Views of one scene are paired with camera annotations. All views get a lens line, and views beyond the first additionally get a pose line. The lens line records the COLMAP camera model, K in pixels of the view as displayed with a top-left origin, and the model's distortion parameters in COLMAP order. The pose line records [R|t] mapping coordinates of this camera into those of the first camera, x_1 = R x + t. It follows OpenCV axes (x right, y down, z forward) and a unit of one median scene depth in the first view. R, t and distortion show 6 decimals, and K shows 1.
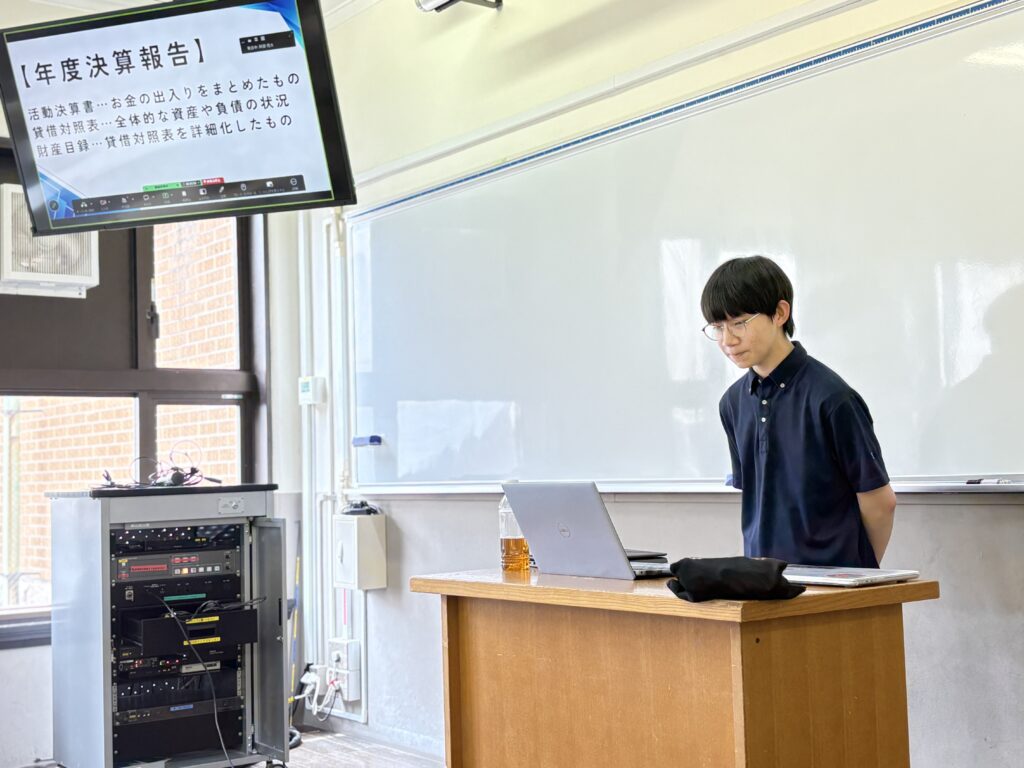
lens RADIAL K [[1351.2, 0, 511.1], [0, 1351.2, 385.4], [0, 0, 1]] dist [0.090706, 0.000000]
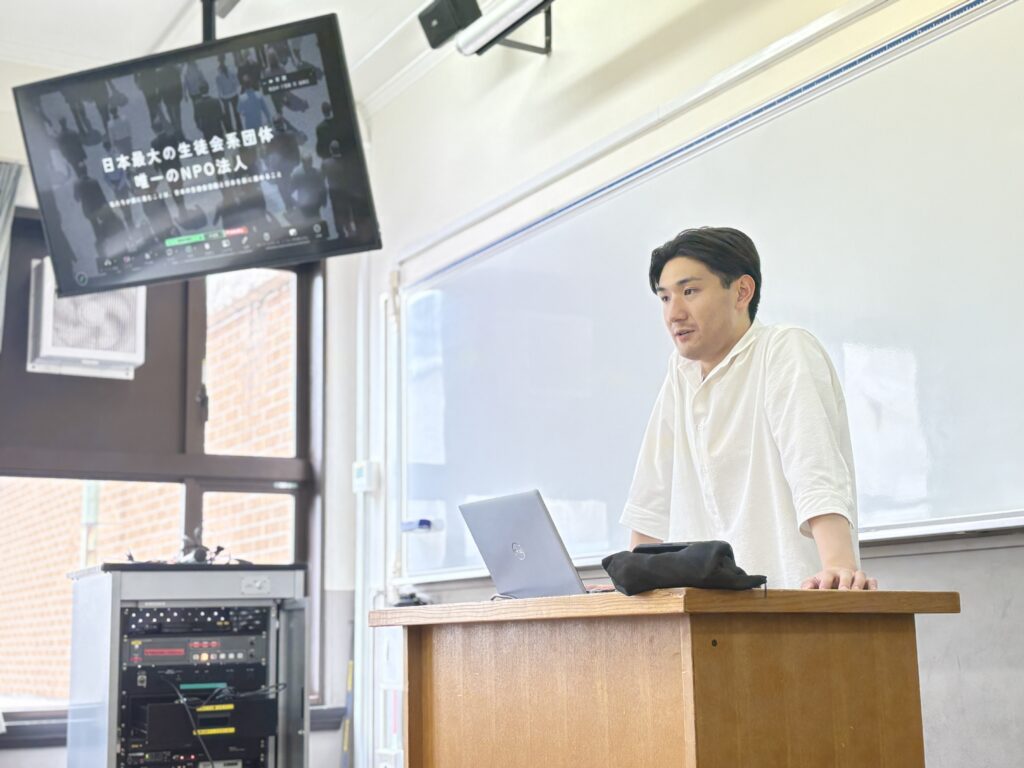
lens RADIAL K [[1420.6, 0, 513.2], [0, 1420.6, 383.1], [0, 0, 1]] dist [0.078252, 0.000000]
pose [[0.993971, -0.010515, -0.109140, 0.072192], [-0.001730, 0.993764, -0.111493, 0.058846], [0.109632, 0.111009, 0.987754, 0.050348]]
